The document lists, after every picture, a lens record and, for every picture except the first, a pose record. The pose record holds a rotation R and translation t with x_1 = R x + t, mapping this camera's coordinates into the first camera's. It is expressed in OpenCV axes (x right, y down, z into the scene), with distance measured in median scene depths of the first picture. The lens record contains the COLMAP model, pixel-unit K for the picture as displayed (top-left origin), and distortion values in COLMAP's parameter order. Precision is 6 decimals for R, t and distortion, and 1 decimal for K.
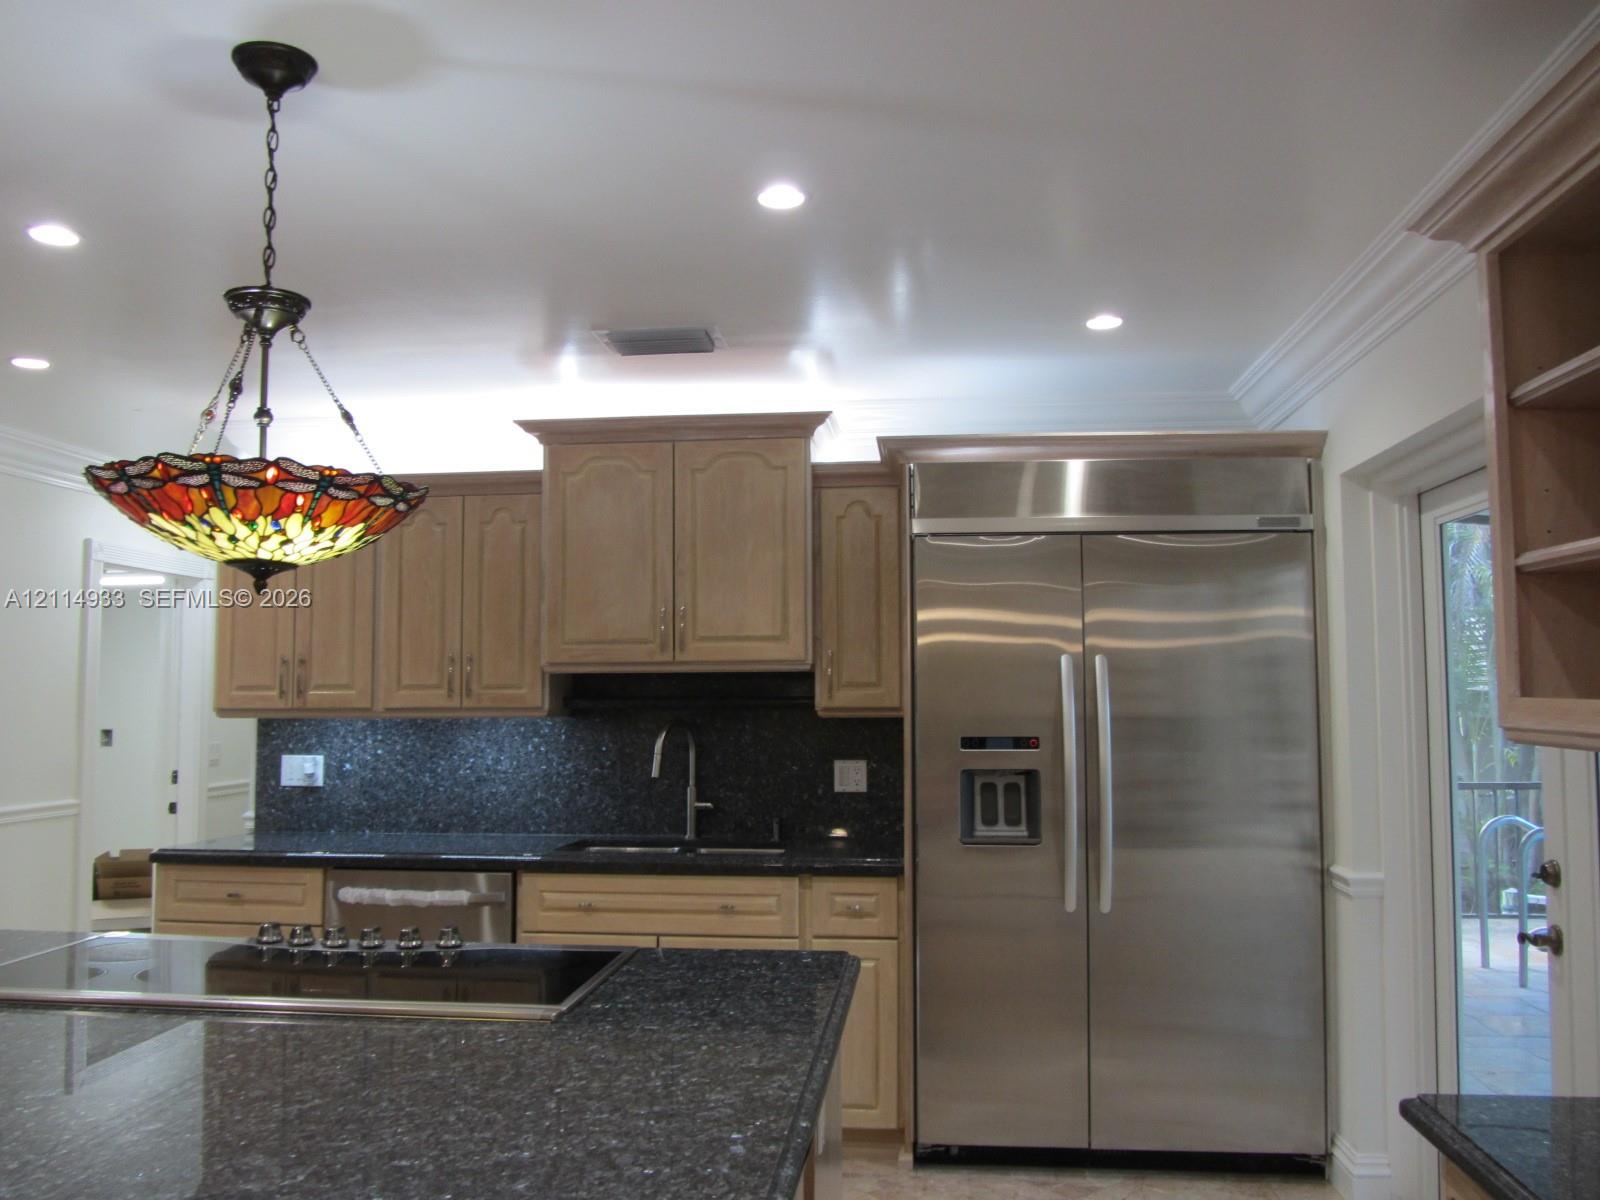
lens RADIAL K [[1306.3, 0, 806.1], [0, 1306.3, 596.0], [0, 0, 1]] dist [-0.044862, -0.003775]
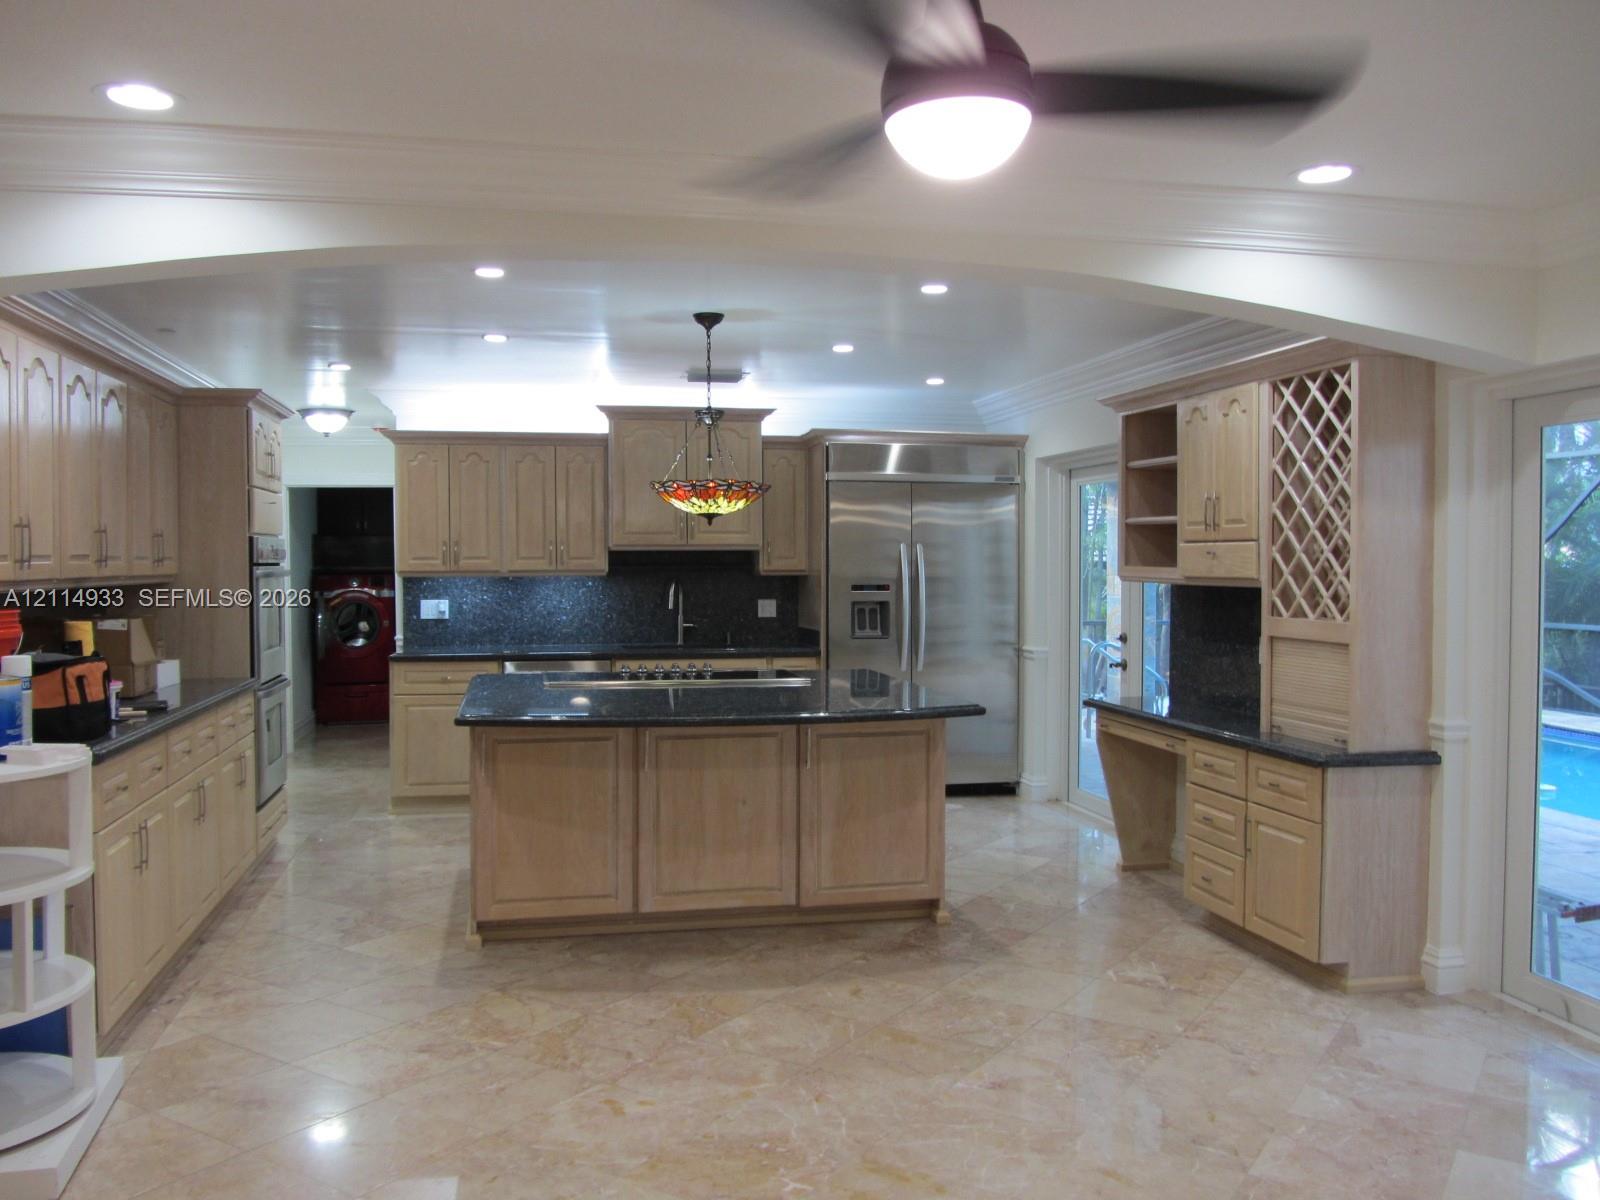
lens RADIAL K [[1306.3, 0, 806.1], [0, 1306.3, 596.0], [0, 0, 1]] dist [-0.044862, -0.003775]
pose [[0.950665, -0.005545, 0.310171, -0.498217], [-0.026129, 0.994856, 0.097871, -0.059049], [-0.309118, -0.101147, 0.945630, -0.751862]]
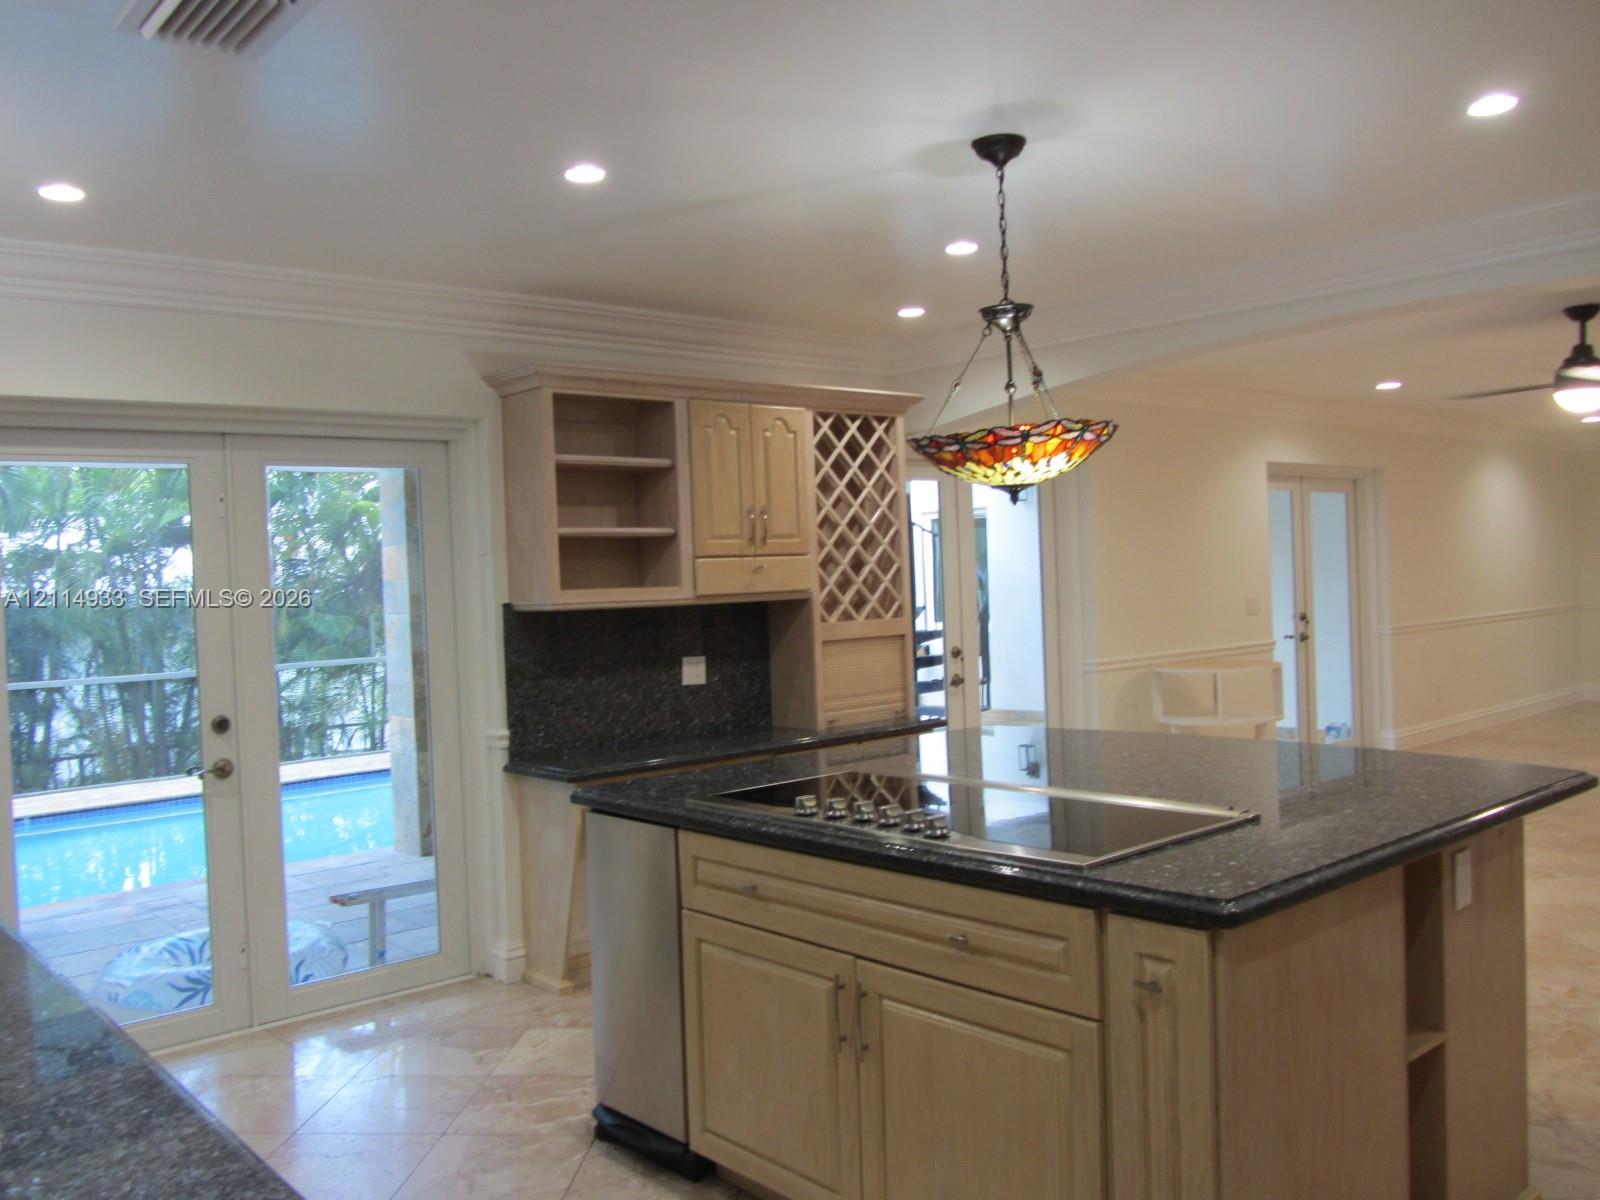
lens RADIAL K [[1324.1, 0, 800.0], [0, 1324.1, 600.0], [0, 0, 1]] dist [-0.023151, -0.004172]
pose [[-0.735468, 0.019377, 0.677283, -0.606172], [-0.010679, 0.999135, -0.040181, 0.083366], [-0.677476, -0.036784, -0.734625, 1.086853]]
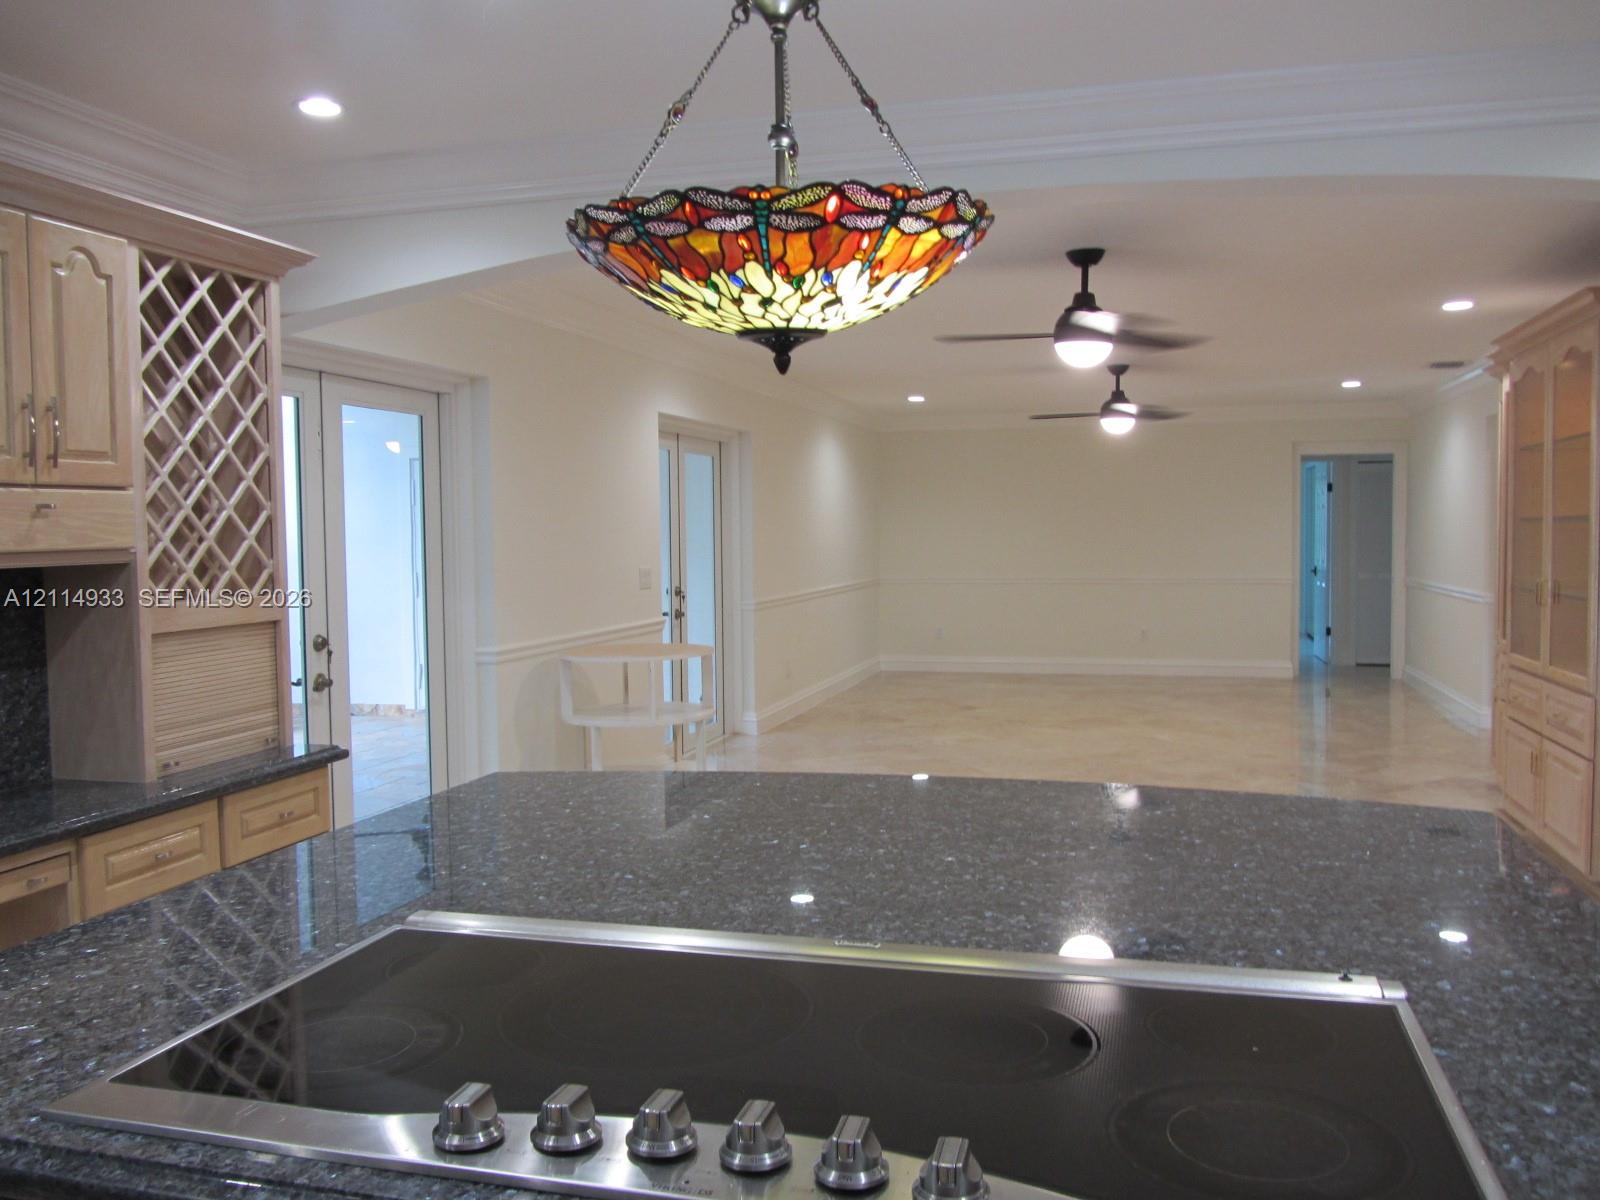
lens RADIAL K [[1306.3, 0, 806.1], [0, 1306.3, 596.0], [0, 0, 1]] dist [-0.044862, -0.003775]
pose [[-0.987306, 0.008433, 0.158605, -0.259837], [0.004752, 0.999711, -0.023571, 0.069047], [-0.158758, -0.022518, -0.987061, 0.819449]]
